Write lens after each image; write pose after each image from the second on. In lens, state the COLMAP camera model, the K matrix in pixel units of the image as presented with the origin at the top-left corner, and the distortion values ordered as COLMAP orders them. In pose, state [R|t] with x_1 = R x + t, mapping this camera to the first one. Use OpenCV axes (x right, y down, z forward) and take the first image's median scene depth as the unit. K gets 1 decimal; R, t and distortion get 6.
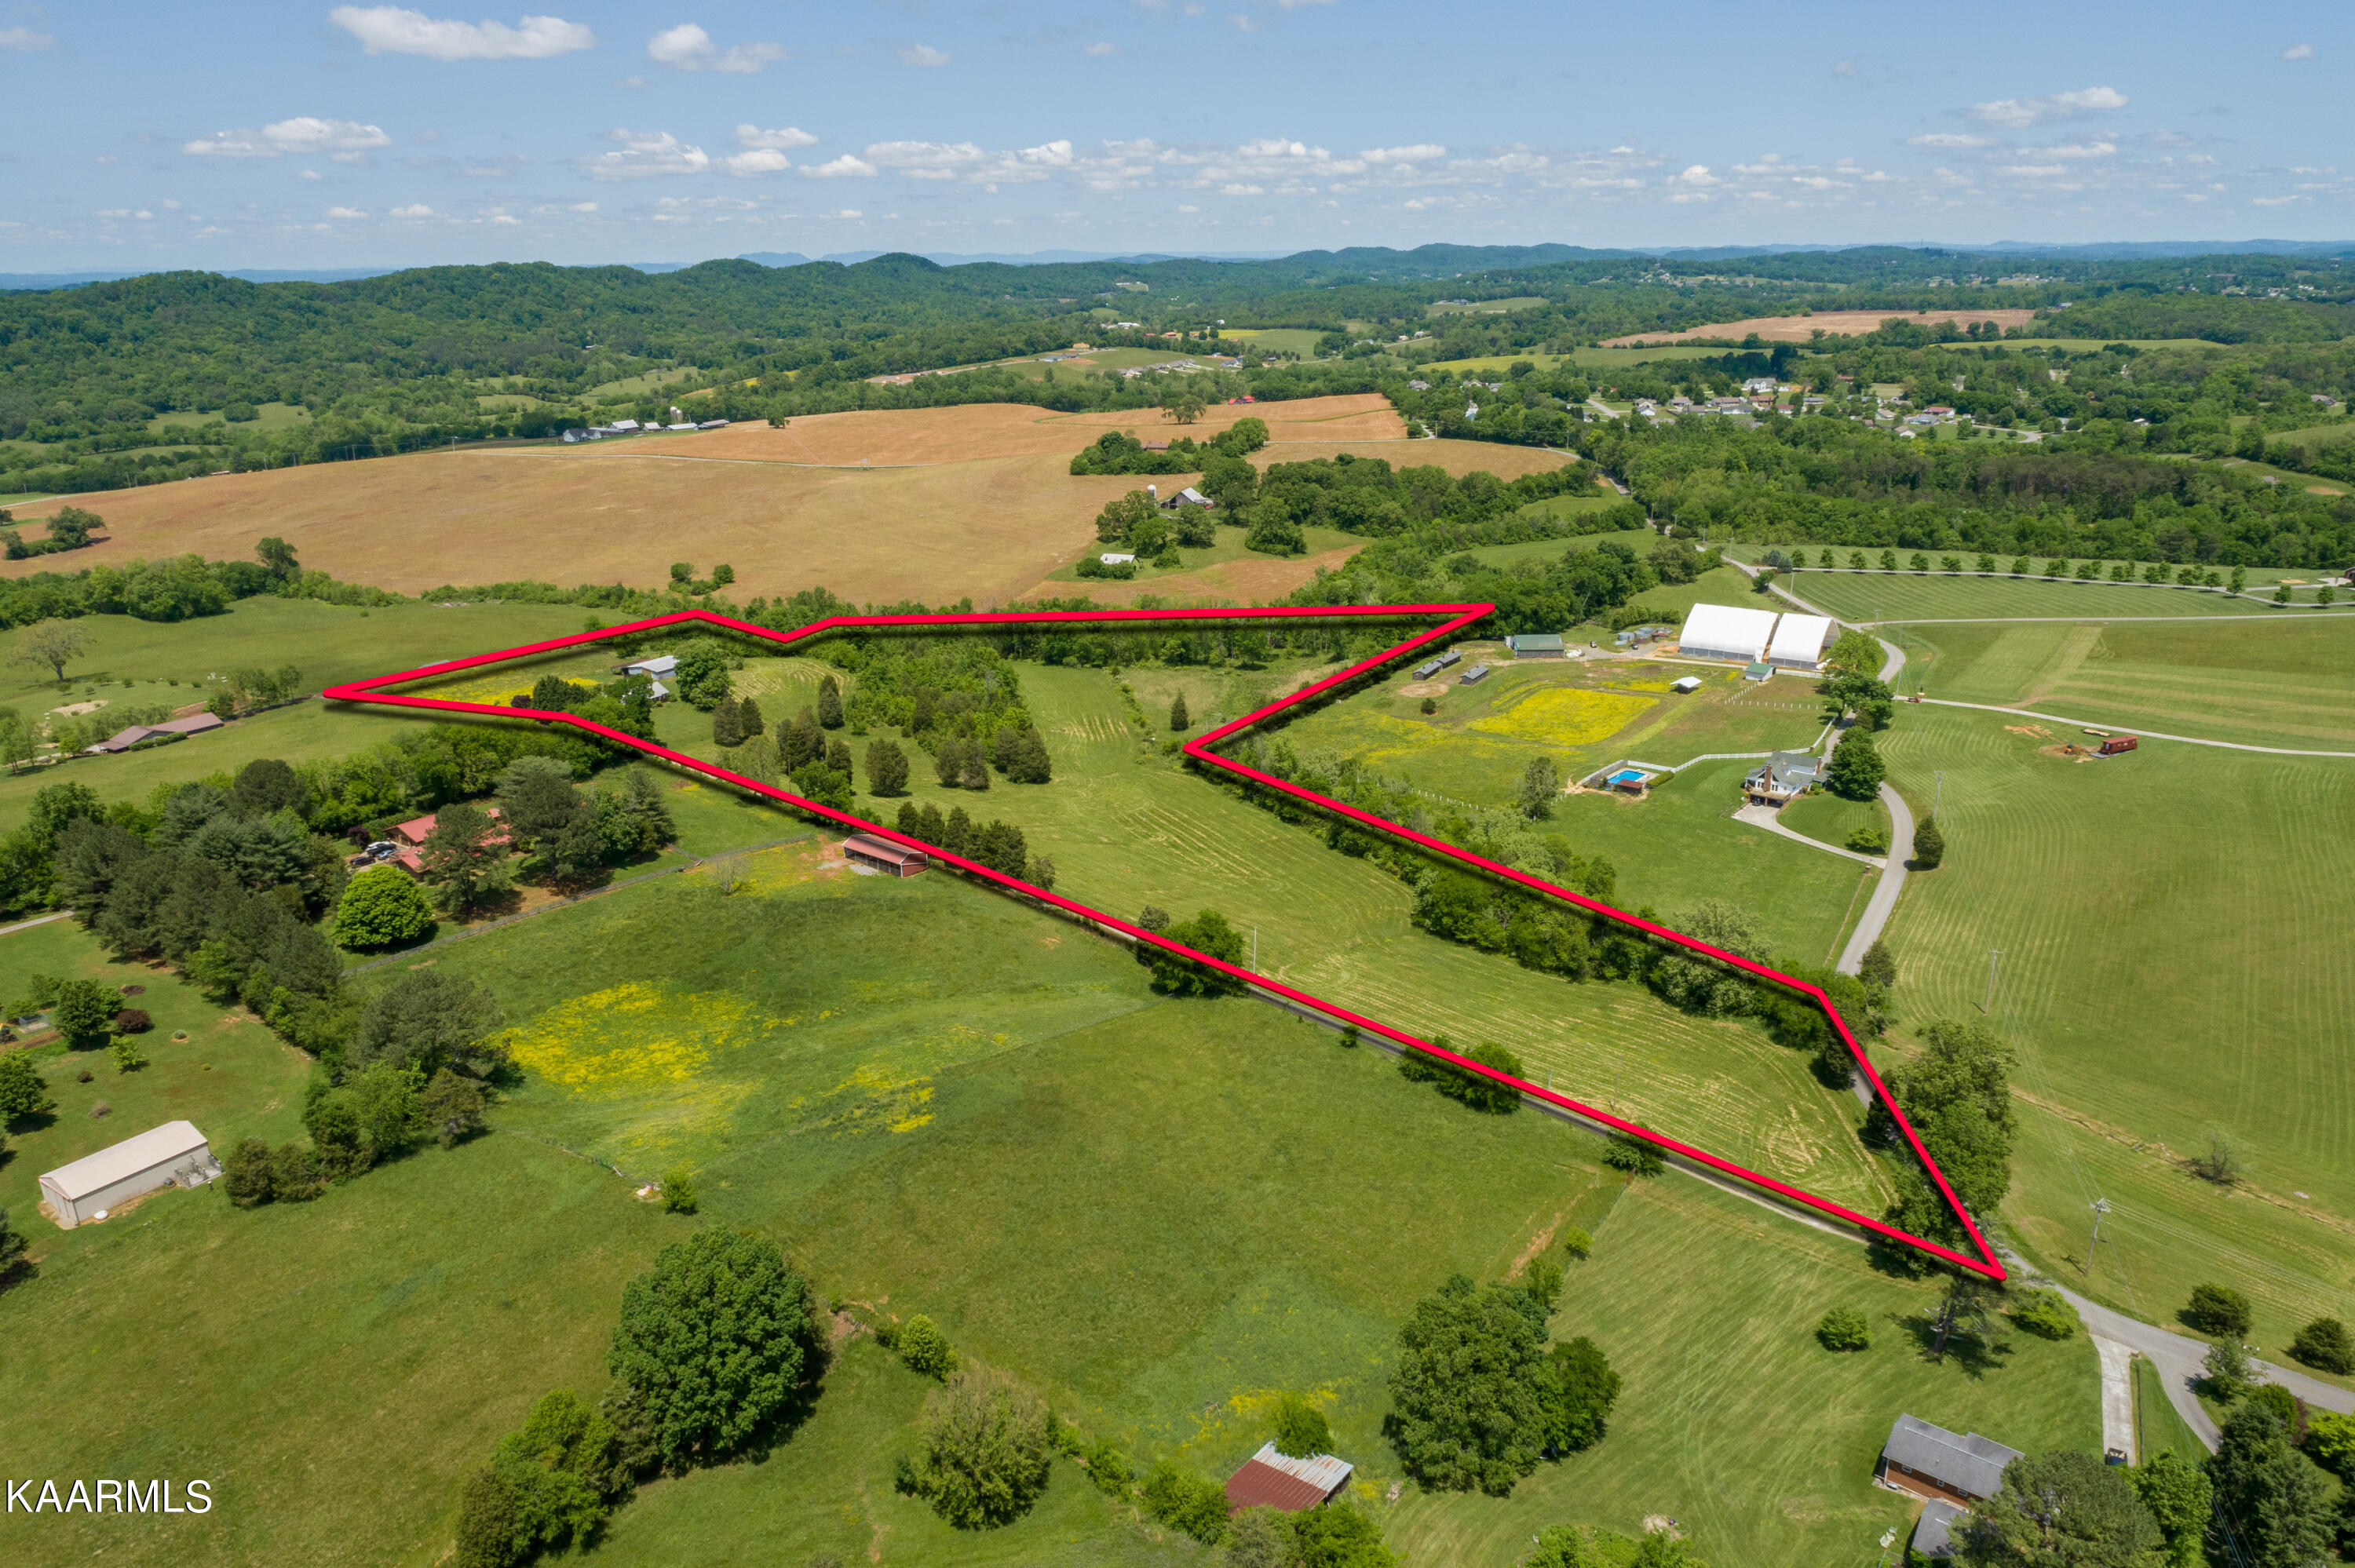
lens RADIAL K [[1650.5, 0, 1141.1], [0, 1650.5, 749.4], [0, 0, 1]] dist [-0.007739, 0.007621]
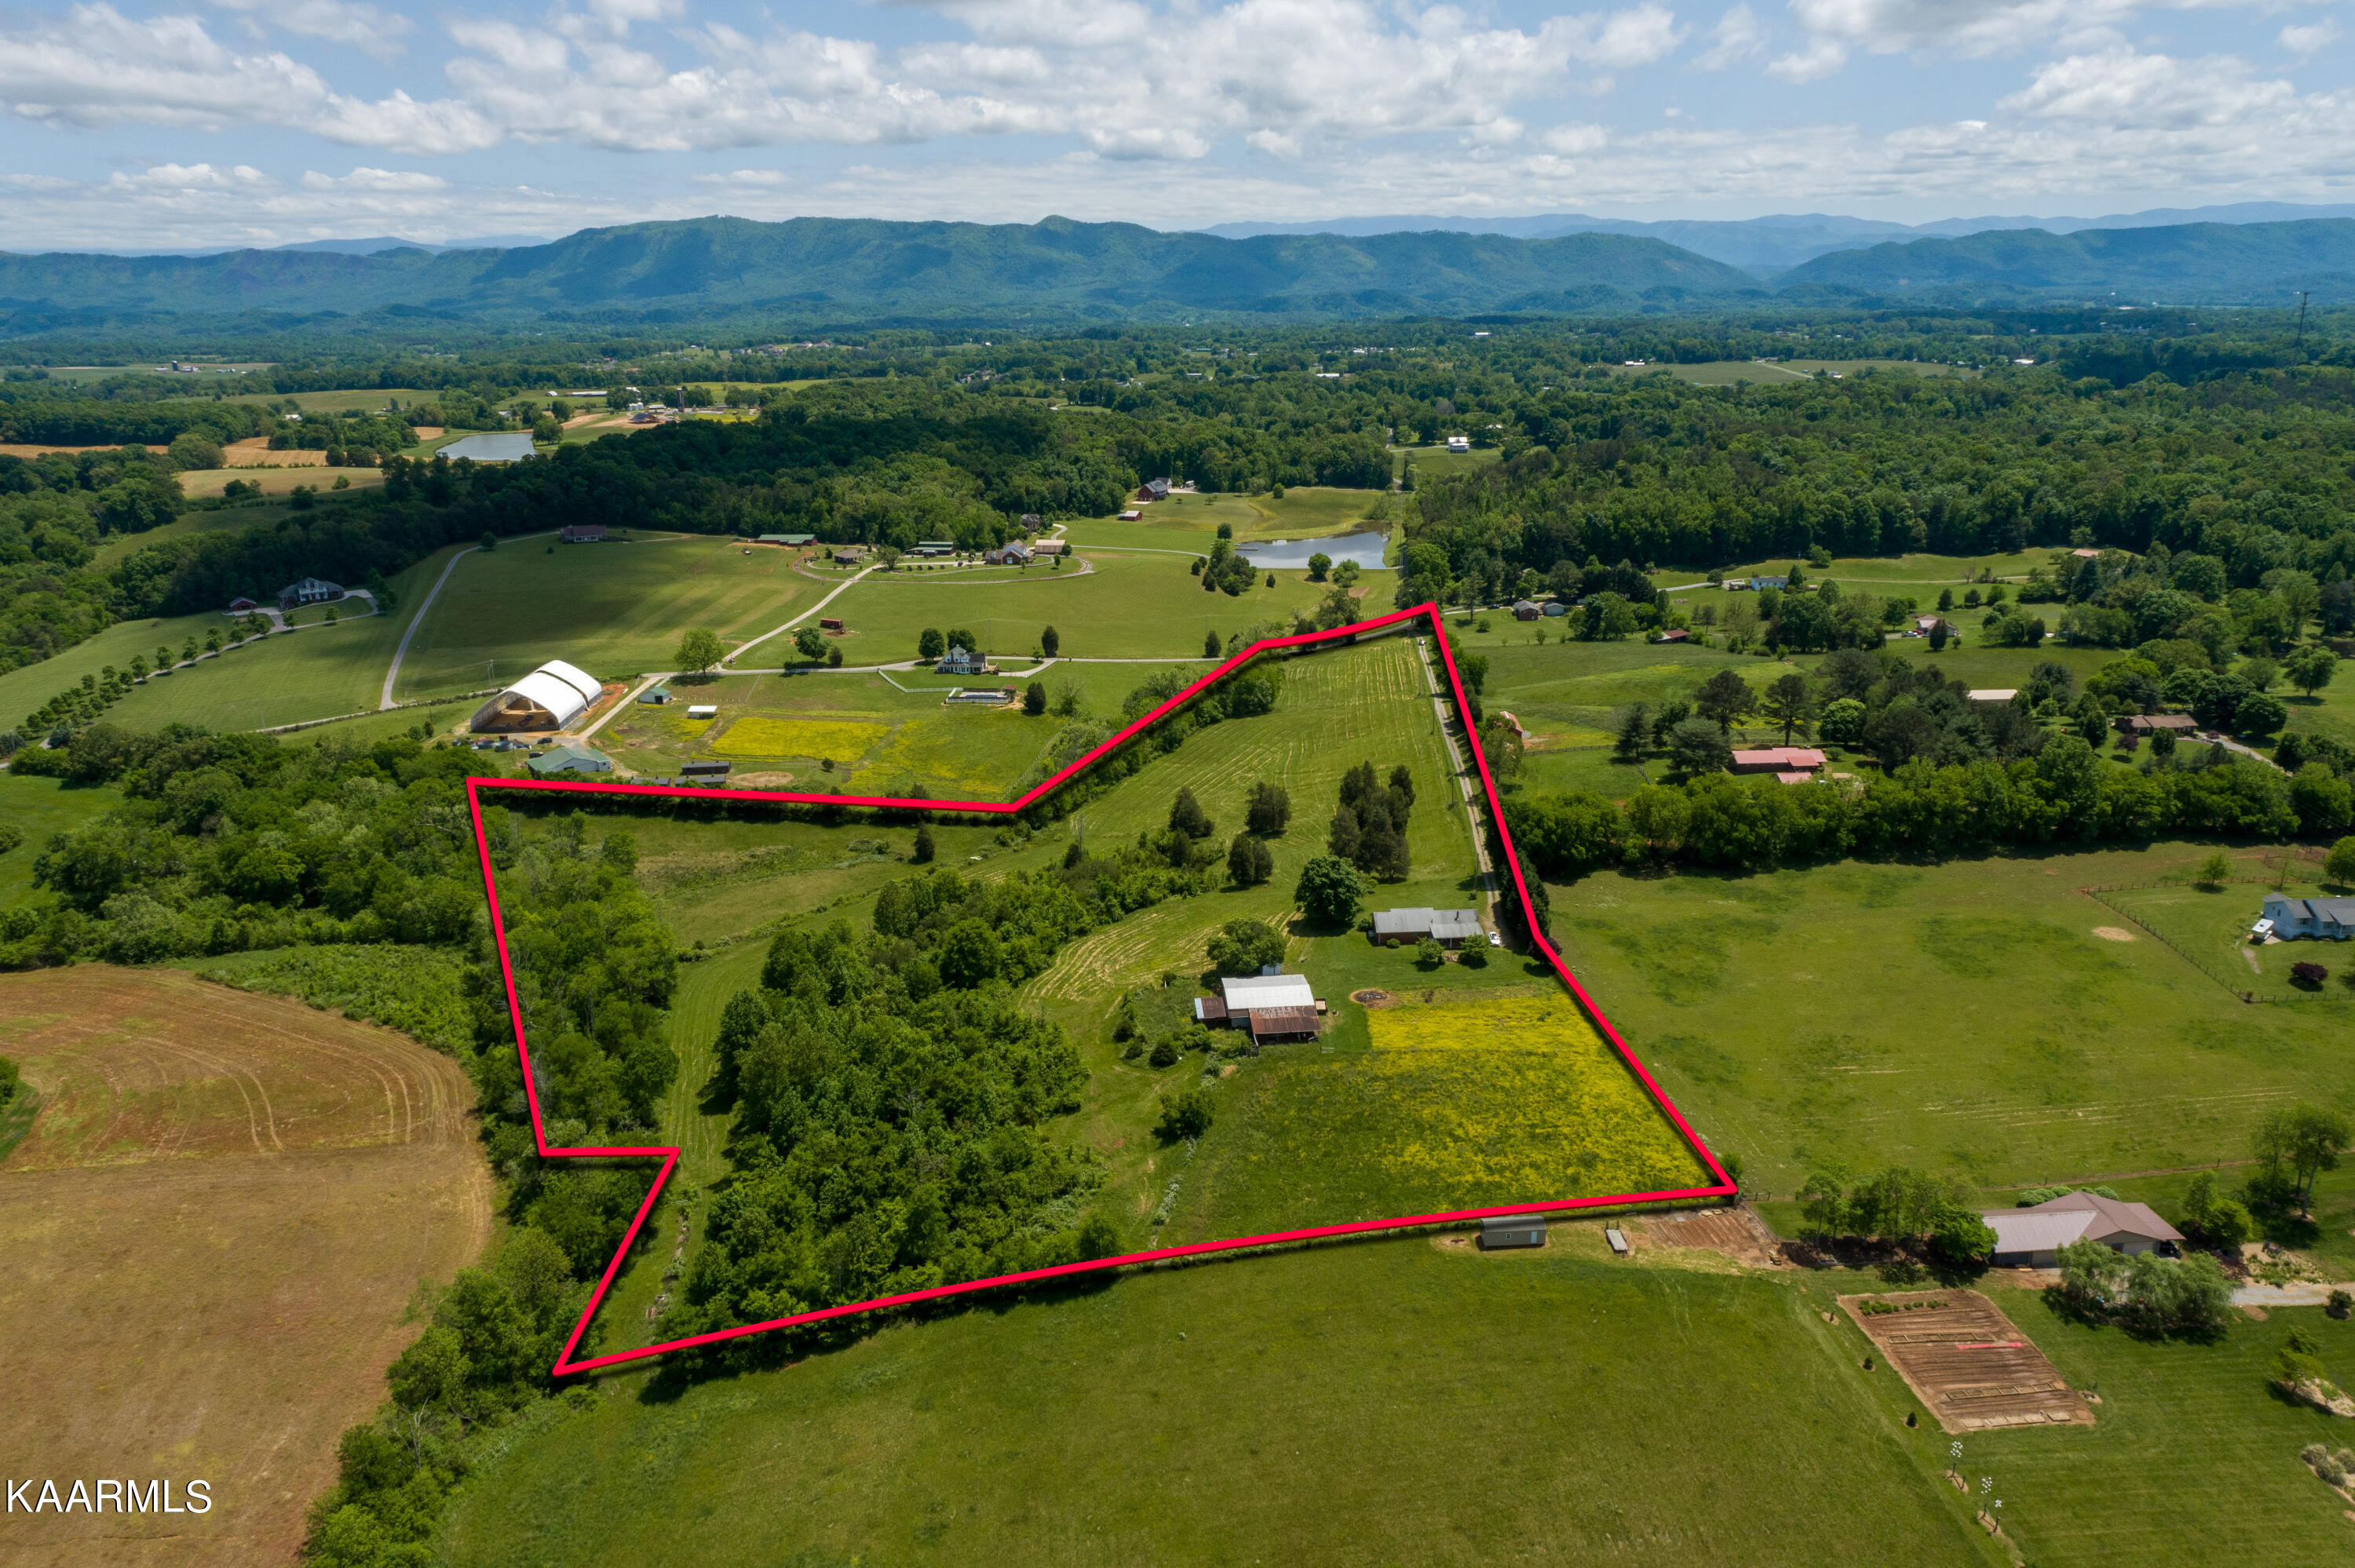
lens RADIAL K [[1623.6, 0, 1189.6], [0, 1623.6, 794.4], [0, 0, 1]] dist [-0.005272, 0.006079]
pose [[-0.615851, -0.214627, 0.758065, -0.244768], [0.252499, 0.857660, 0.447955, -0.134900], [-0.746305, 0.467285, -0.473998, 0.434208]]
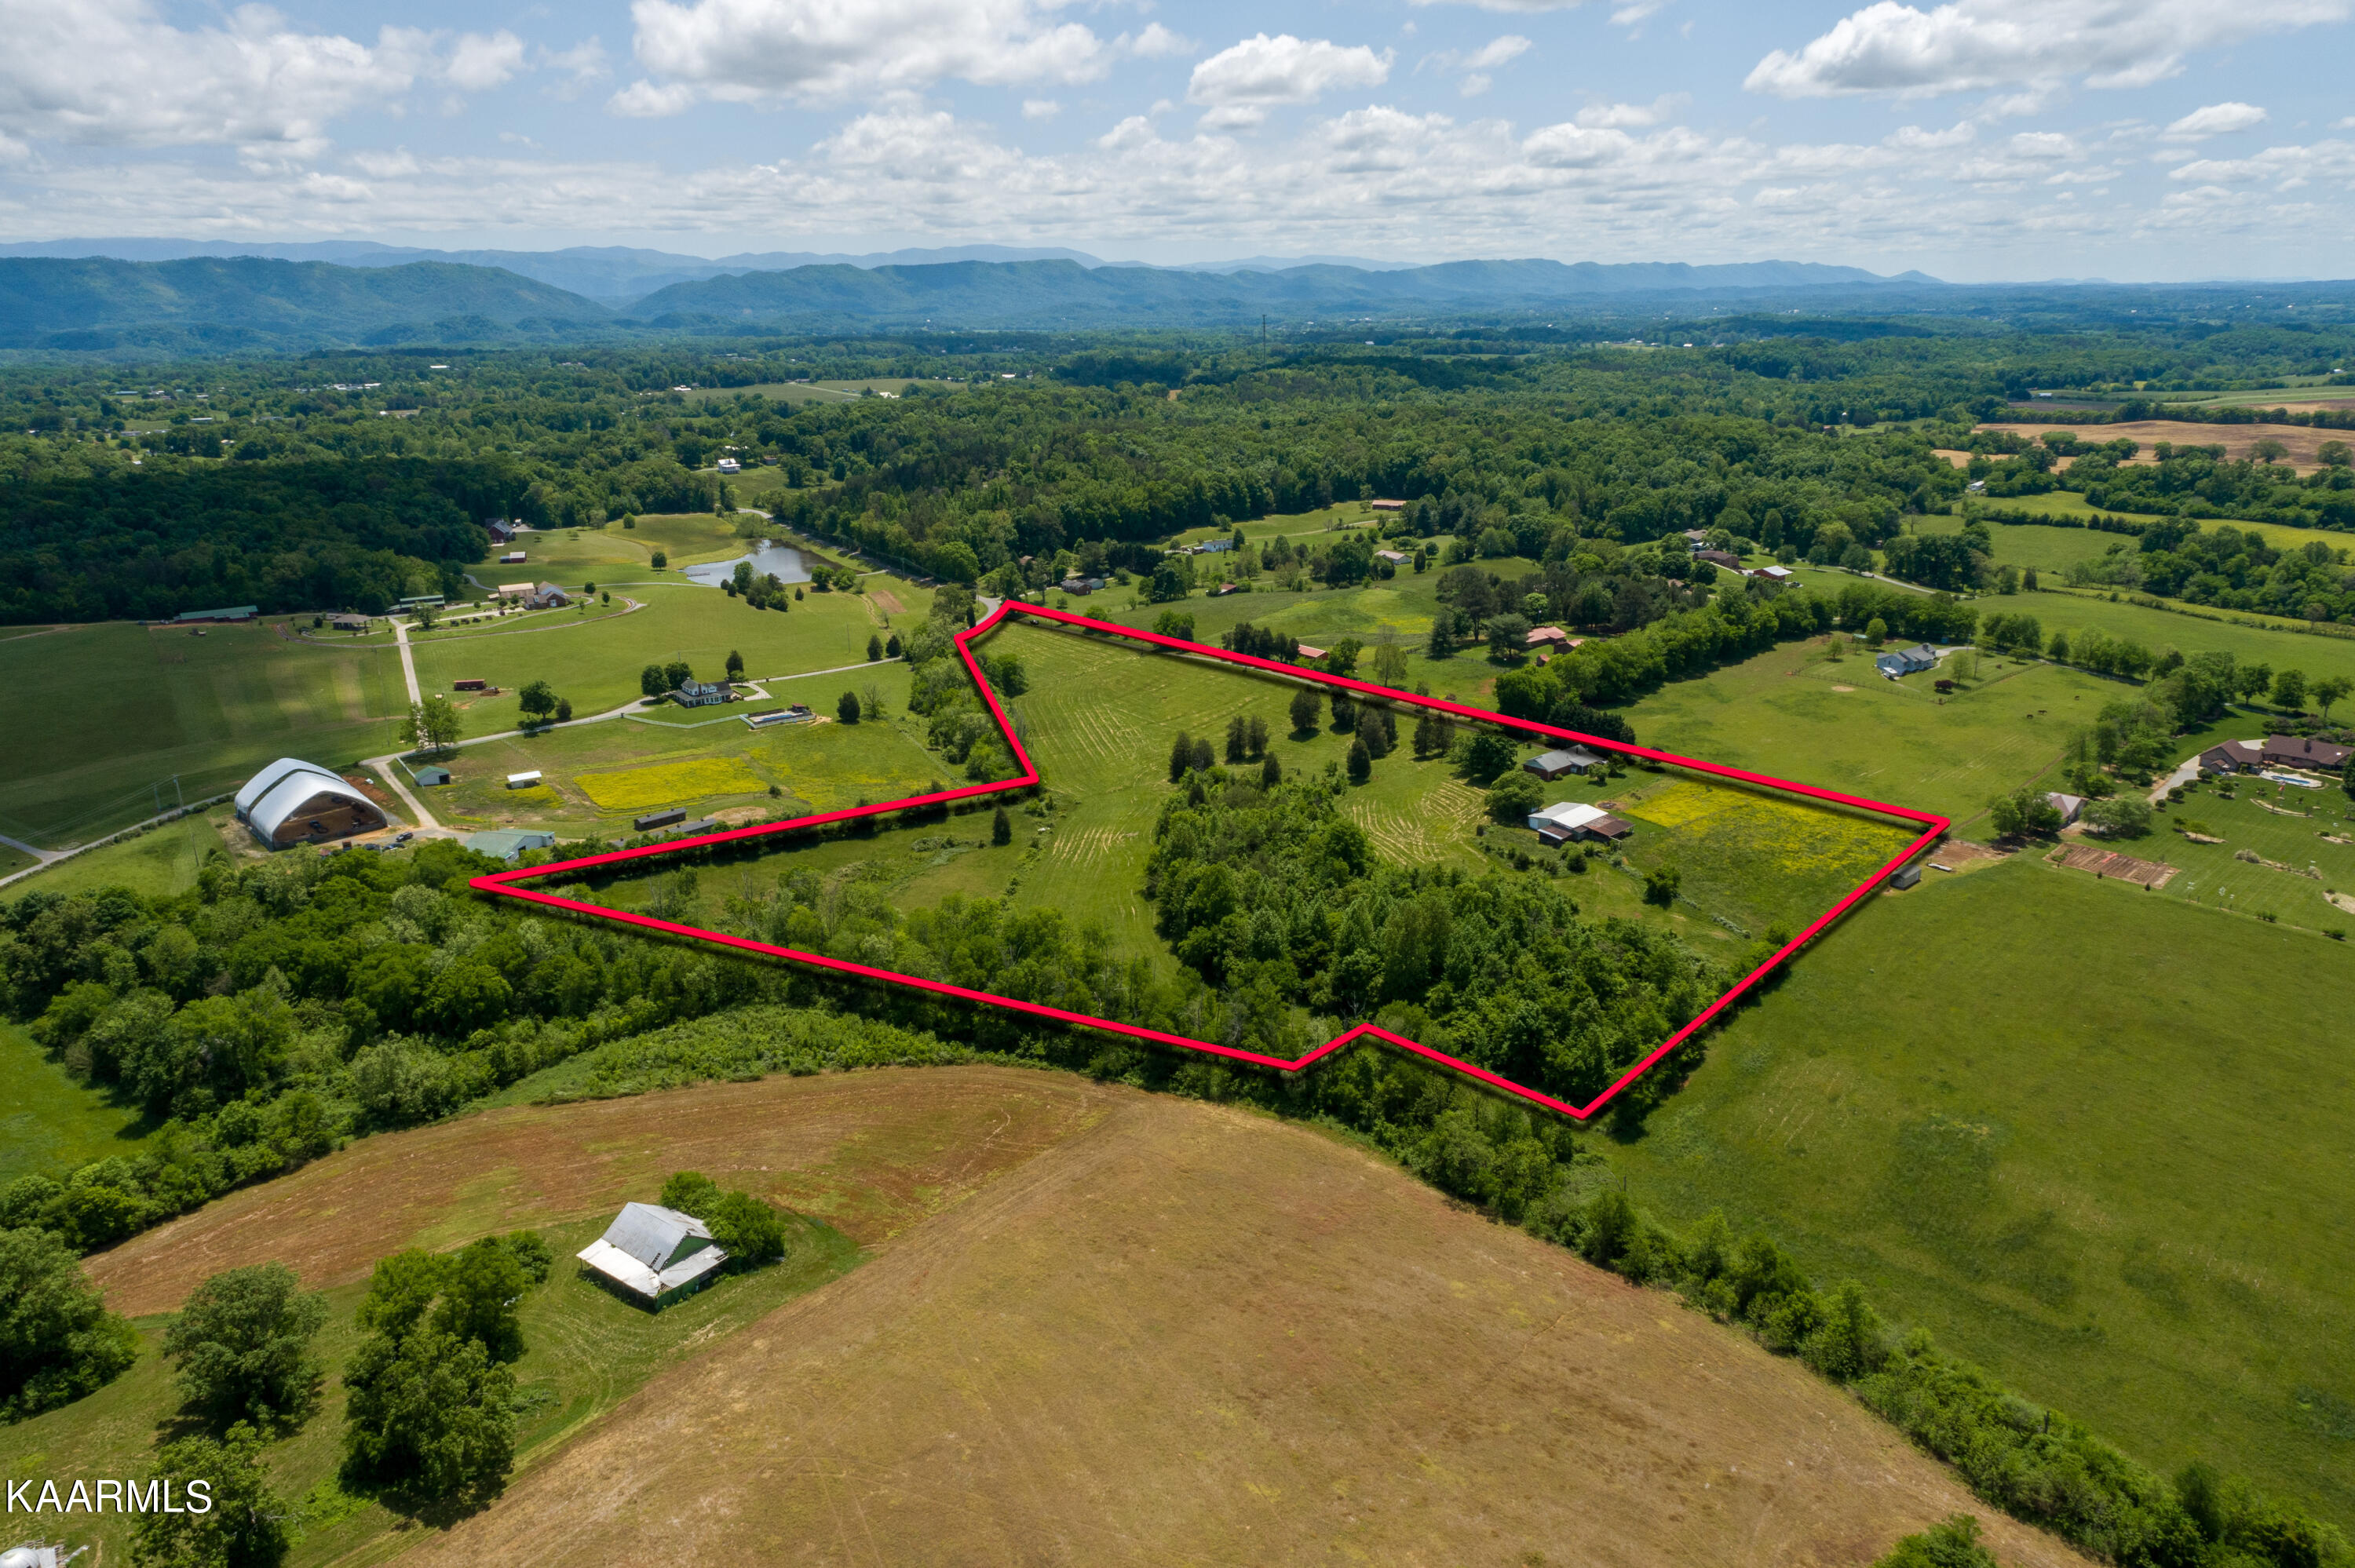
lens RADIAL K [[1623.1, 0, 1224.1], [0, 1623.1, 780.5], [0, 0, 1]] dist [0.000307, 0.004542]
pose [[-0.979654, -0.027078, 0.198856, -0.096513], [0.087790, 0.833206, 0.545949, -0.180634], [-0.180471, 0.552299, -0.813877, 0.575513]]
